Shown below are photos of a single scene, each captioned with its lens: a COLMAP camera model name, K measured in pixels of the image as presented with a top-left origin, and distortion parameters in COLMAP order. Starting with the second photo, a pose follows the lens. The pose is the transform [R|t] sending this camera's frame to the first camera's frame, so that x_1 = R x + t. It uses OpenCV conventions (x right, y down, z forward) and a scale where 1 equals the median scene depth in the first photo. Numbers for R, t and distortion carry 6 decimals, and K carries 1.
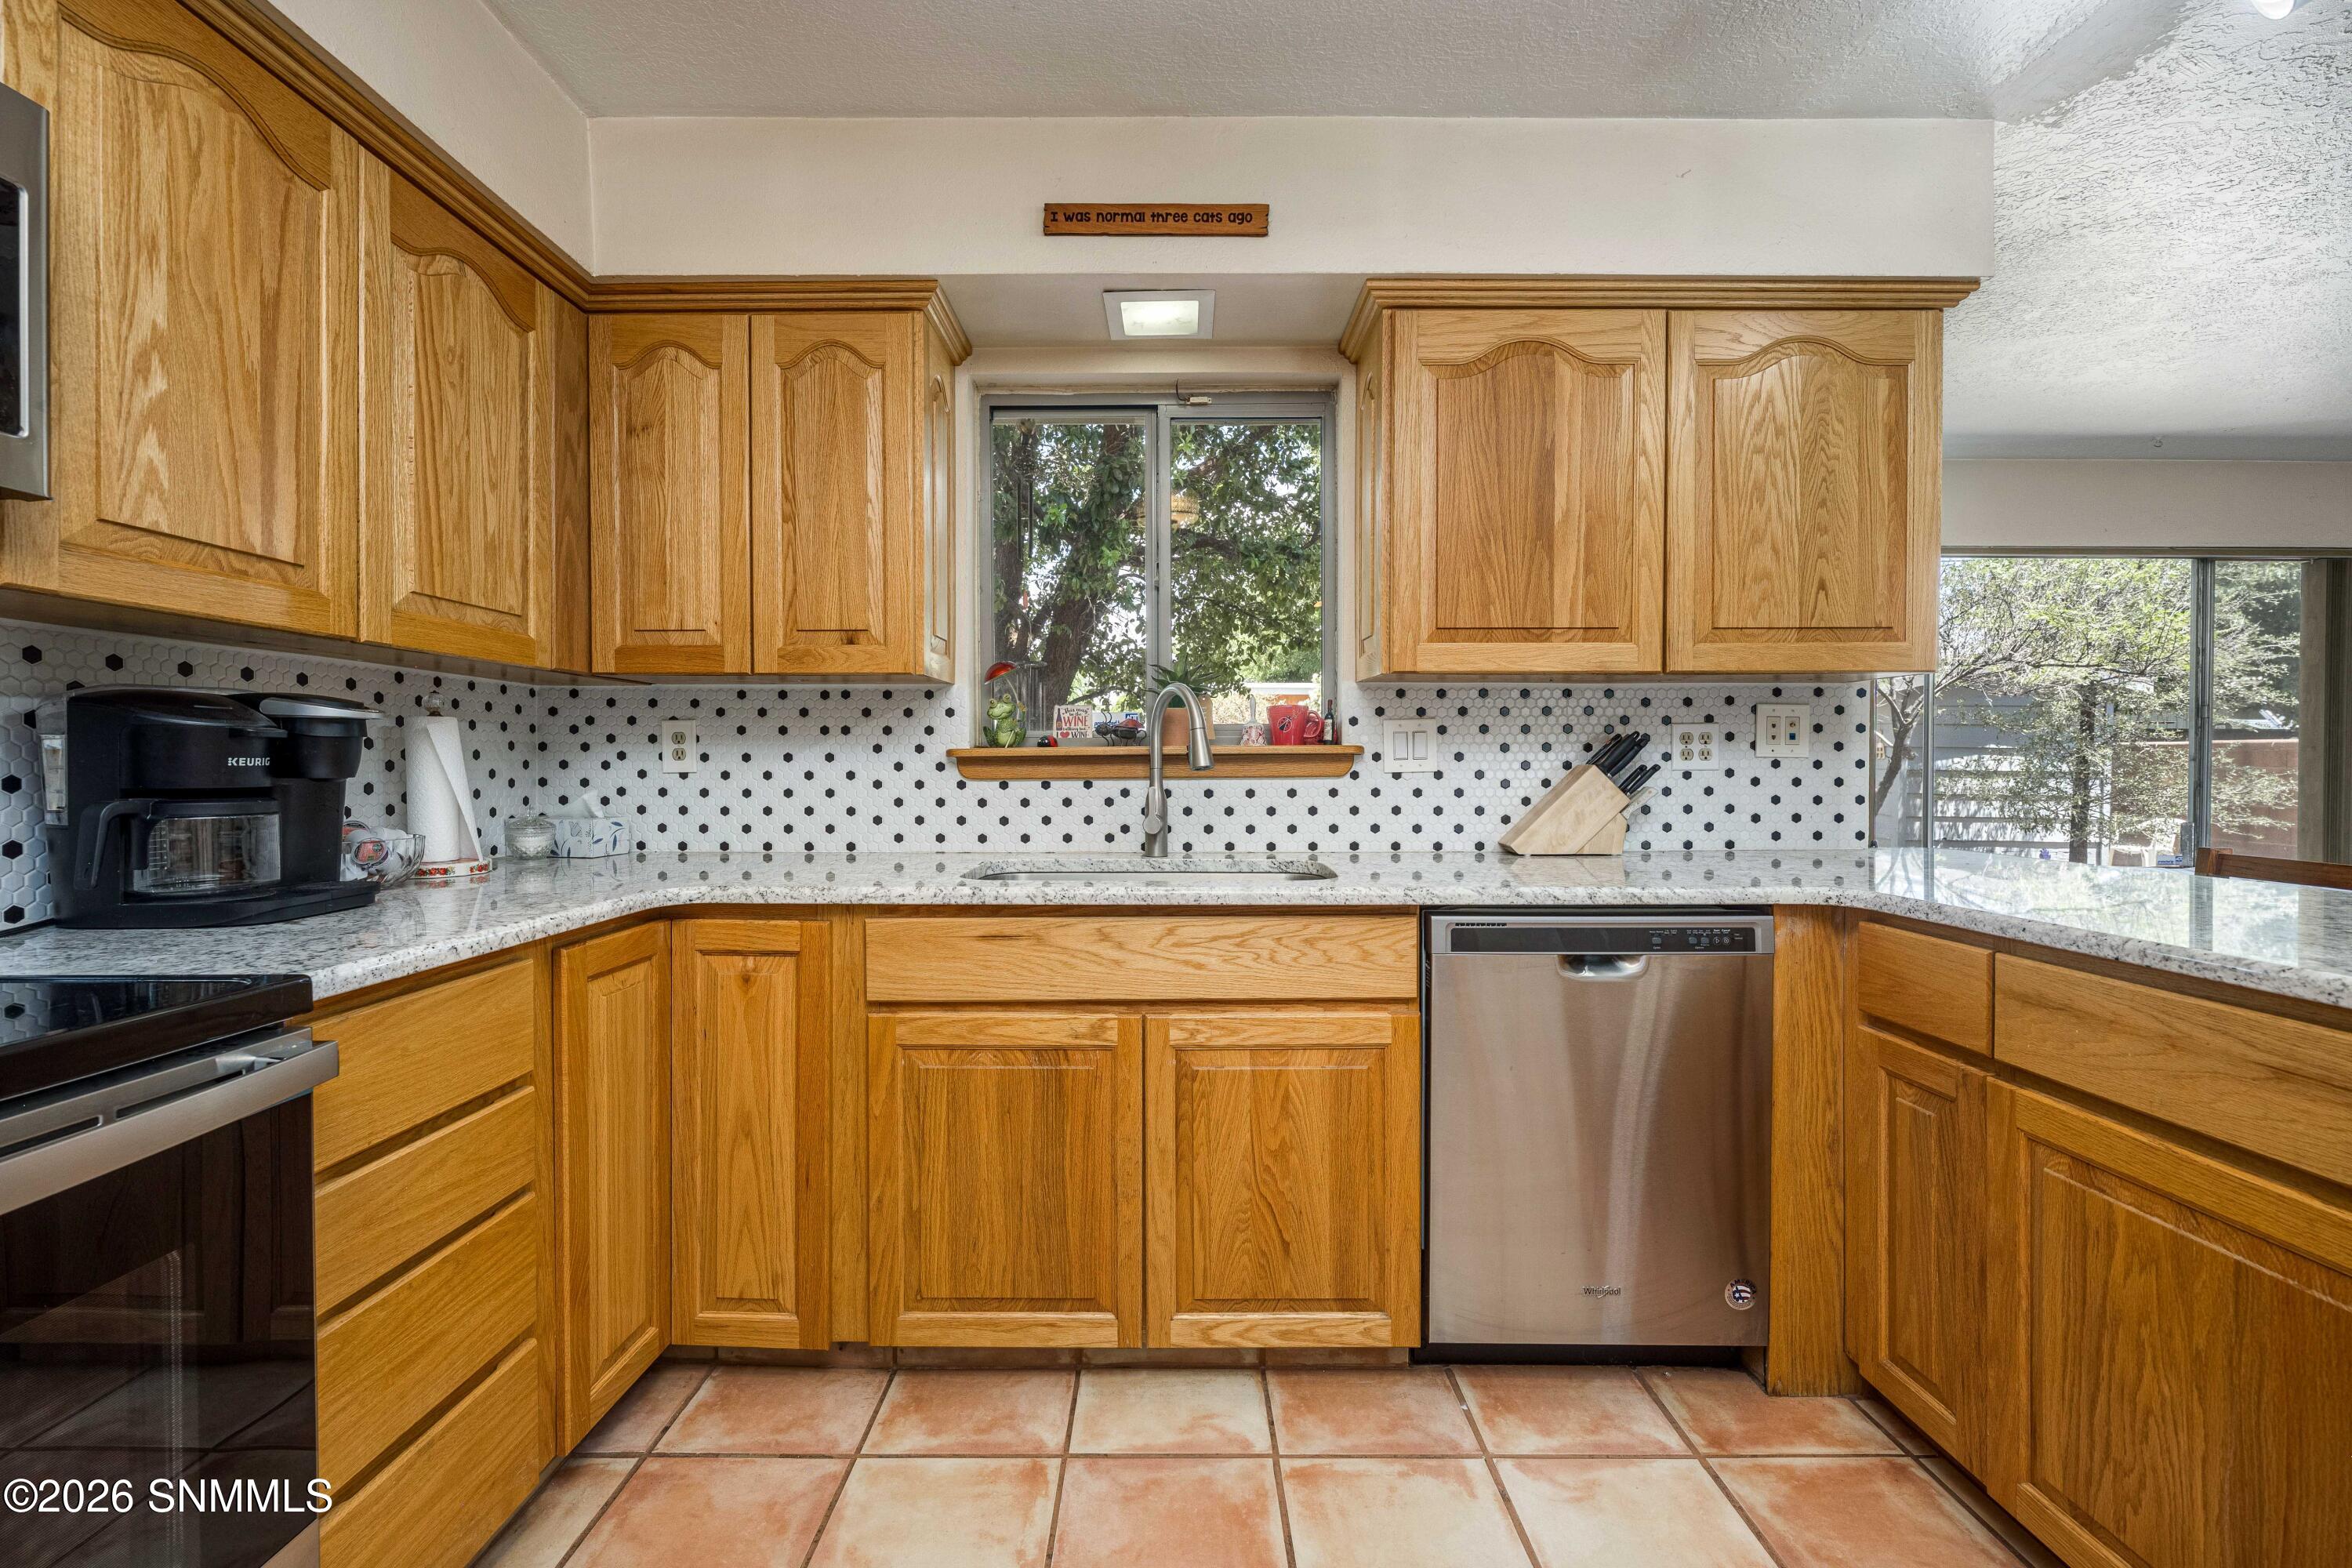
lens RADIAL K [[965.2, 0, 1170.7], [0, 965.2, 775.7], [0, 0, 1]] dist [-0.006840, -0.000008]
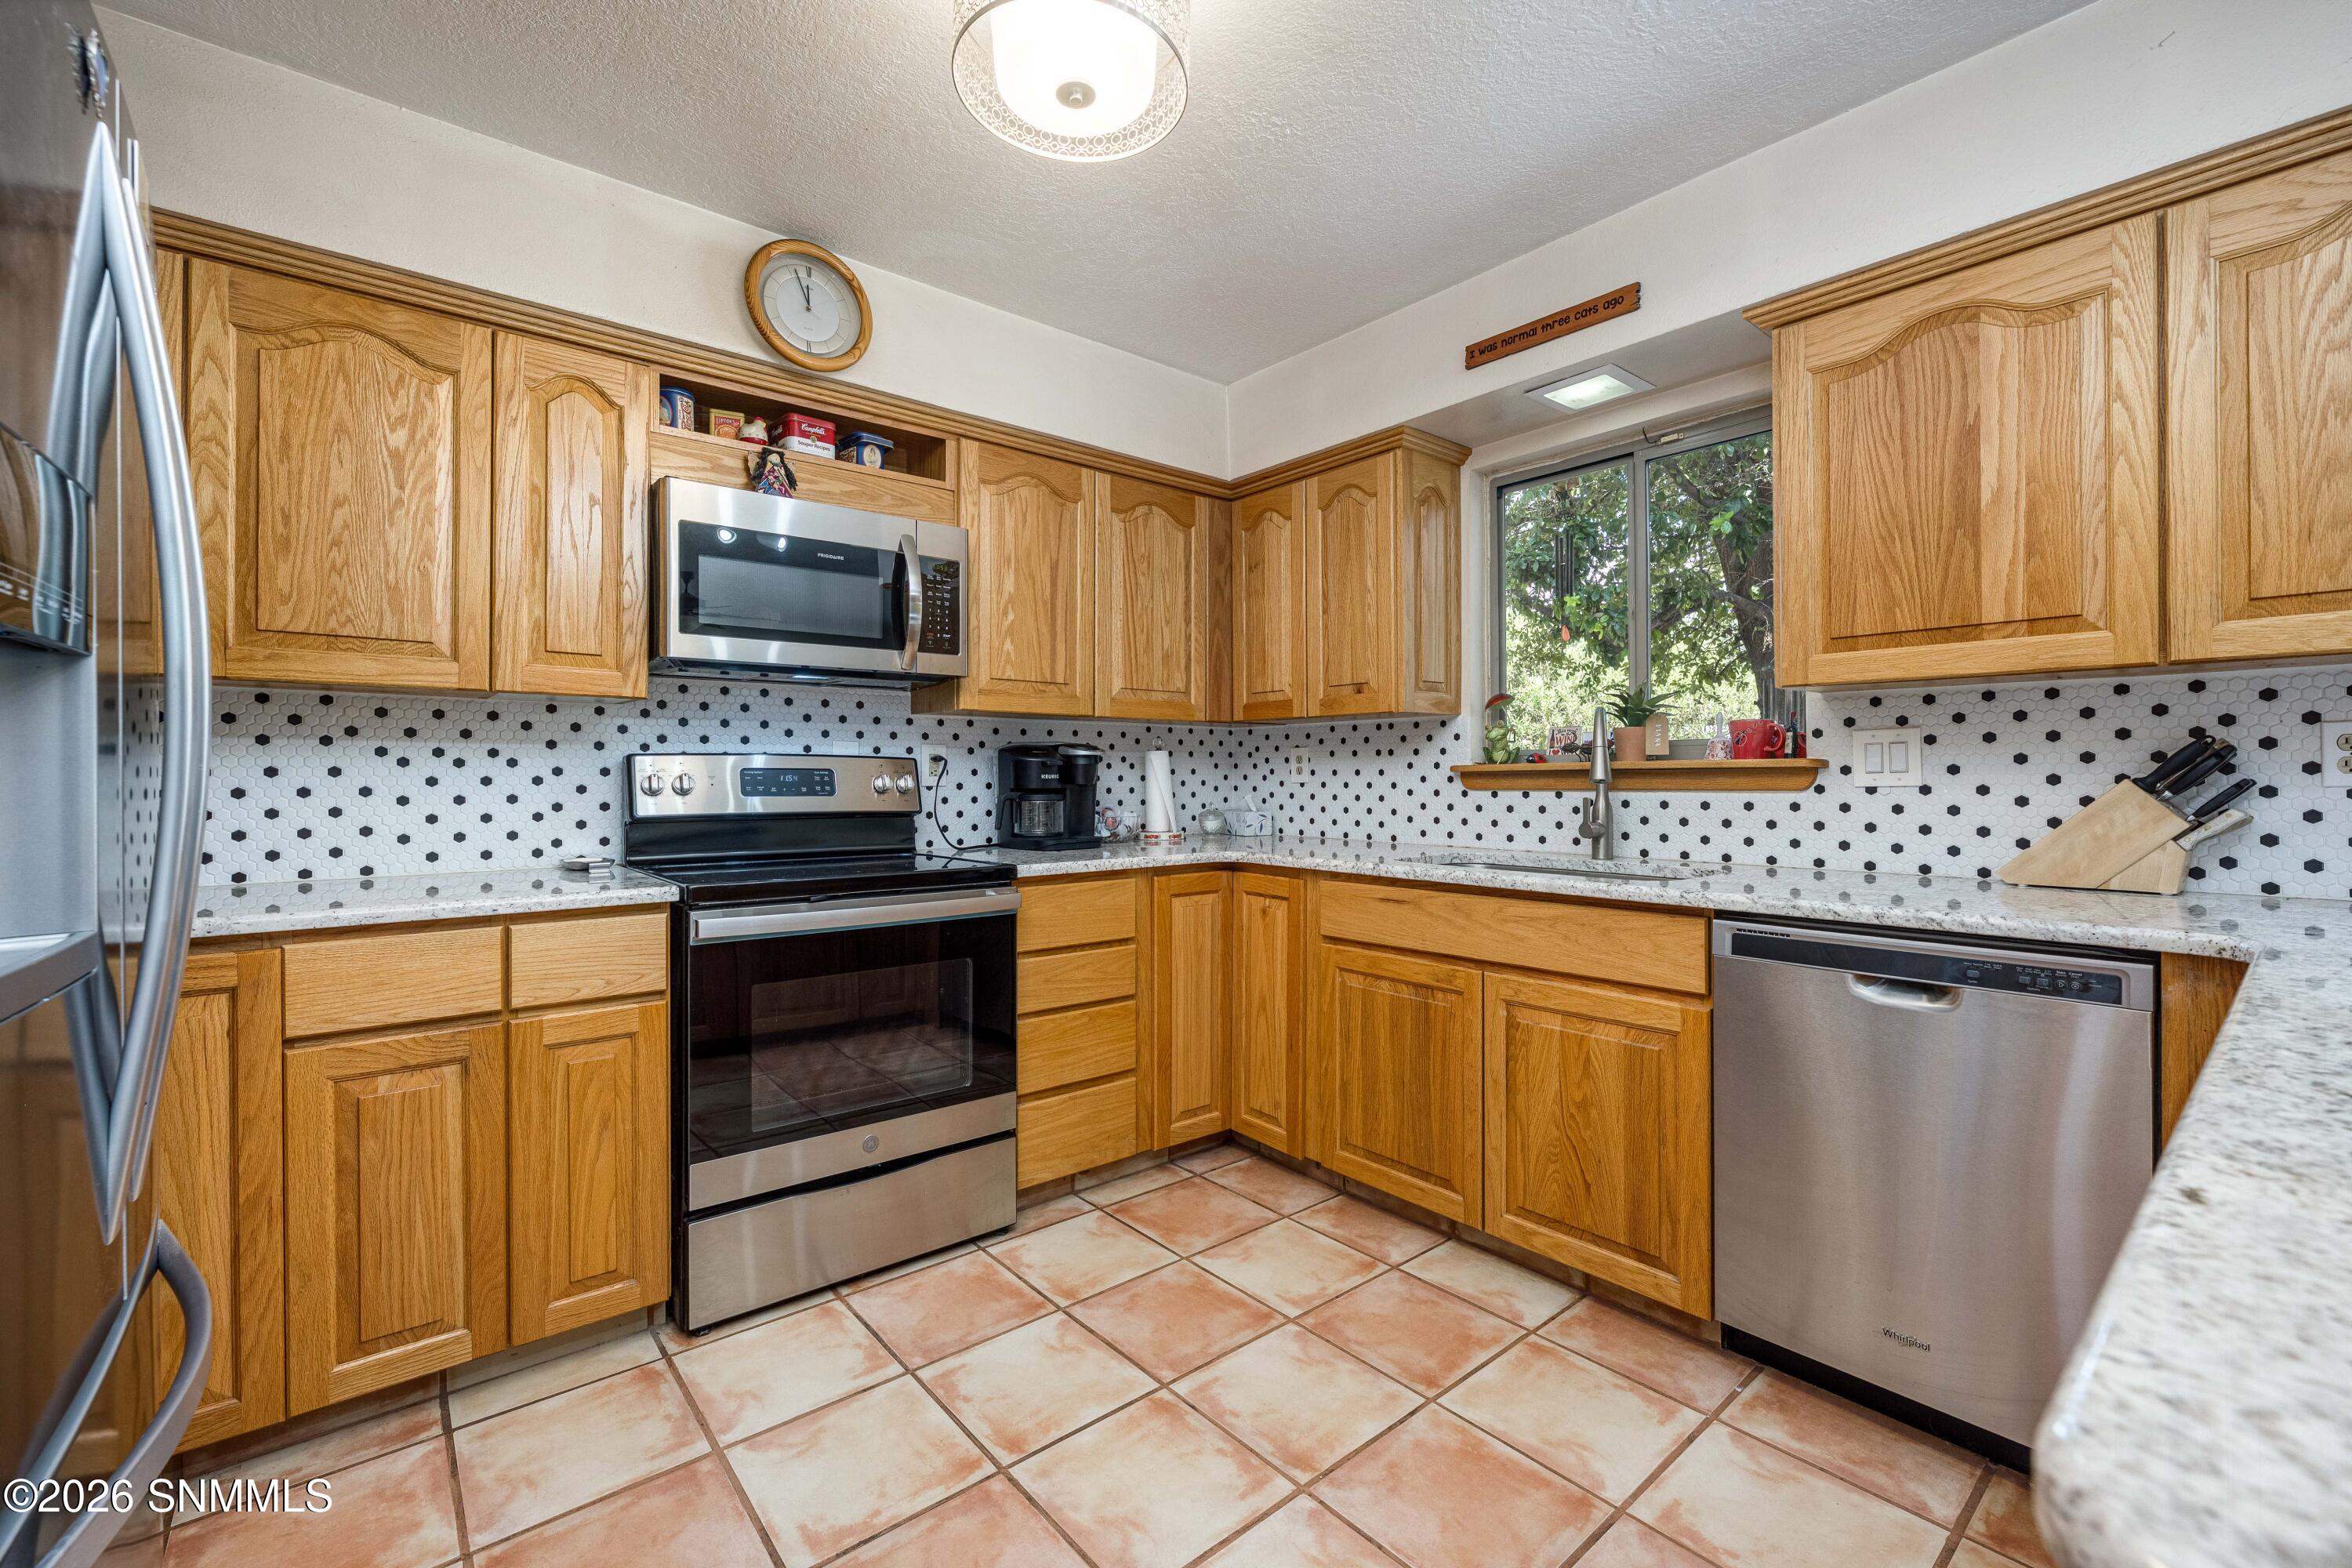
lens RADIAL K [[977.5, 0, 1170.0], [0, 977.5, 775.5], [0, 0, 1]] dist [-0.007546, 0.000212]
pose [[0.640738, -0.000490, -0.767759, 0.670018], [-0.008599, 0.999932, -0.007815, -0.001262], [0.767711, 0.011610, 0.640691, -0.154745]]
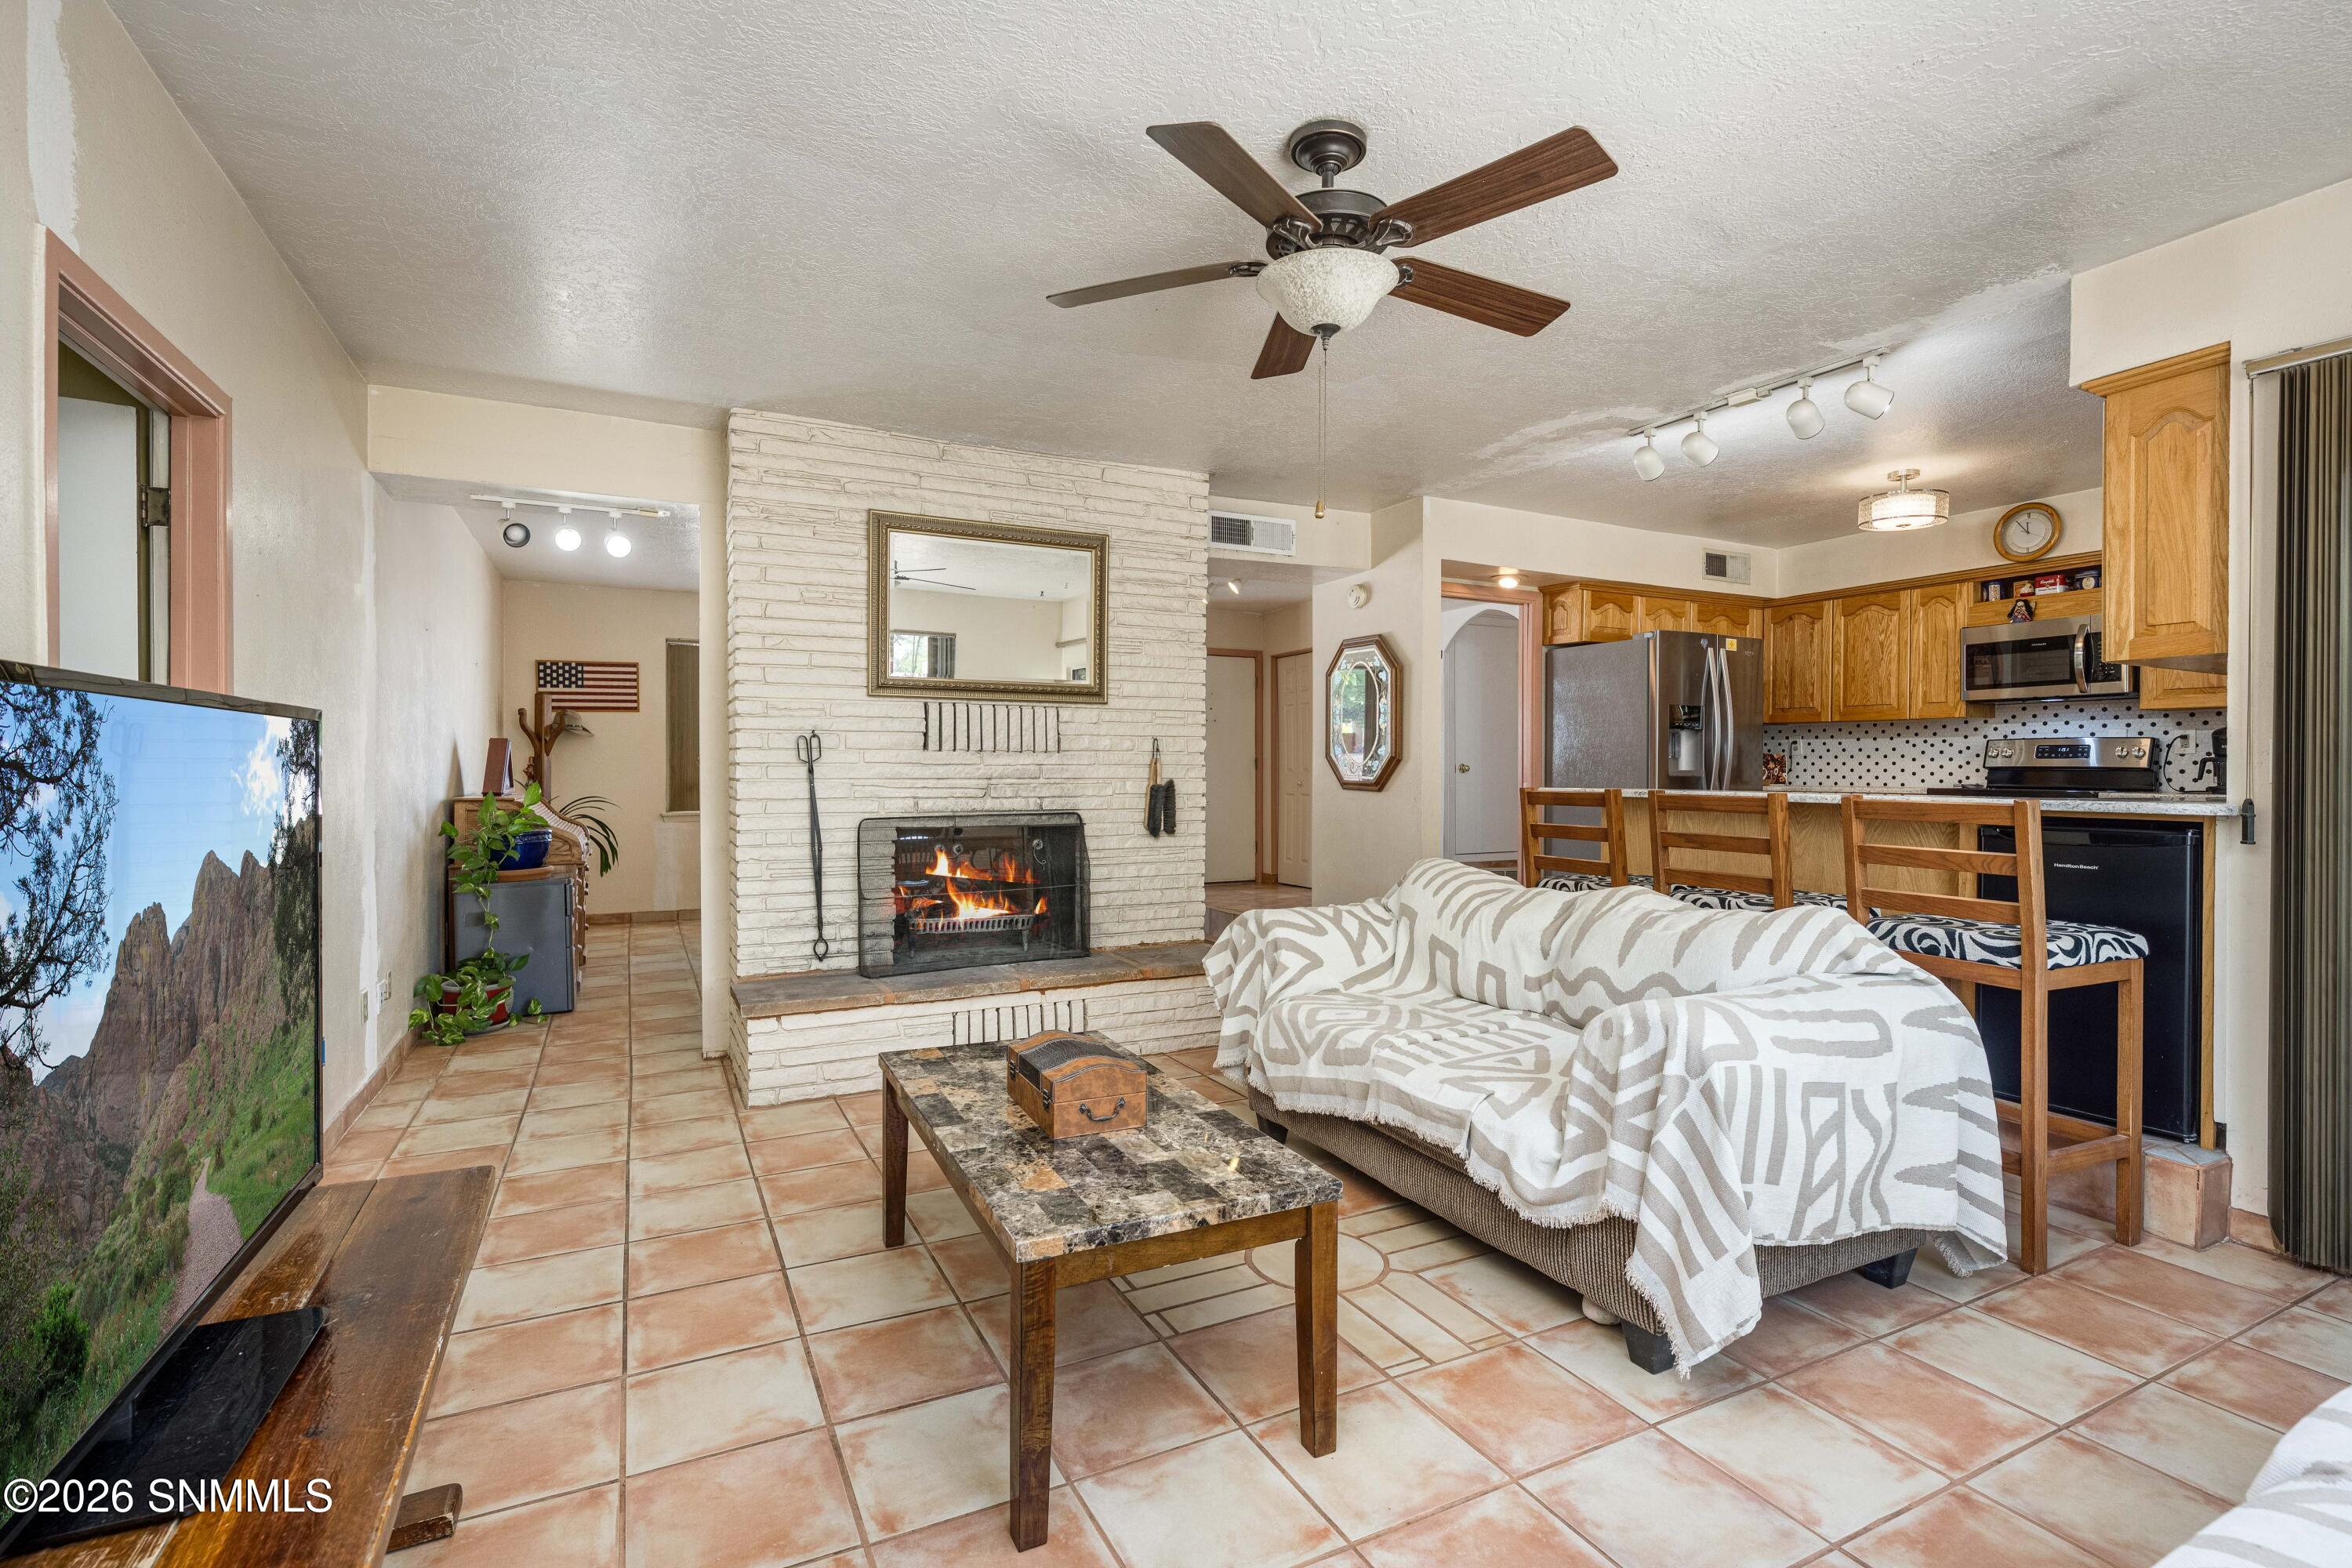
lens RADIAL K [[1087.4, 0, 1185.6], [0, 1087.4, 773.8], [0, 0, 1]] dist [0.000560, -0.000017]
pose [[-0.886248, -0.001512, -0.463208, 2.971404], [-0.010574, 0.999800, 0.016967, 0.040093], [0.463090, 0.019935, -0.886087, 1.971734]]
